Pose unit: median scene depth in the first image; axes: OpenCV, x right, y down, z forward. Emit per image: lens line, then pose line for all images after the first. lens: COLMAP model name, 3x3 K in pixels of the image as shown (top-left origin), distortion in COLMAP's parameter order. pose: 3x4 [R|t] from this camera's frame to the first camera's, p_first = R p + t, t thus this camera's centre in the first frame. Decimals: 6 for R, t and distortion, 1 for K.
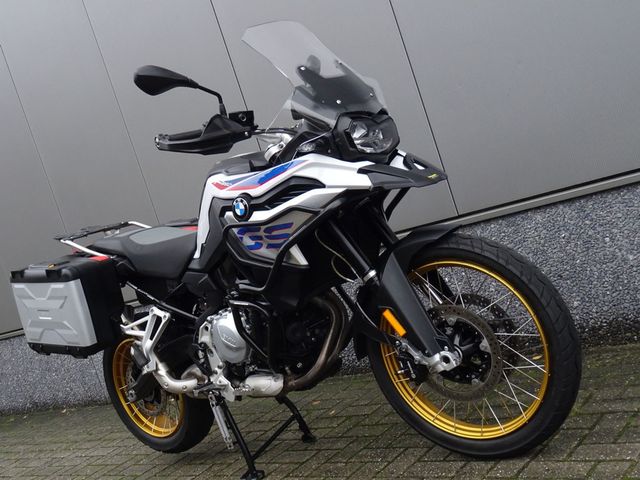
lens RADIAL K [[767.2, 0, 320.0], [0, 767.2, 240.0], [0, 0, 1]] dist [0.007205, 0.004882]
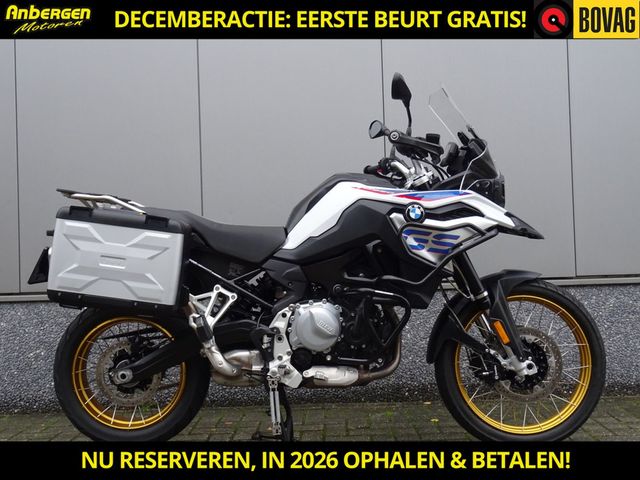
lens RADIAL K [[700.4, 0, 320.0], [0, 700.4, 240.0], [0, 0, 1]] dist [0.008646, -0.001071]
pose [[0.744183, 0.297671, 0.597983, -0.714421], [-0.172793, 0.950533, -0.258129, 0.255947], [-0.645240, 0.088767, 0.758806, 0.225500]]
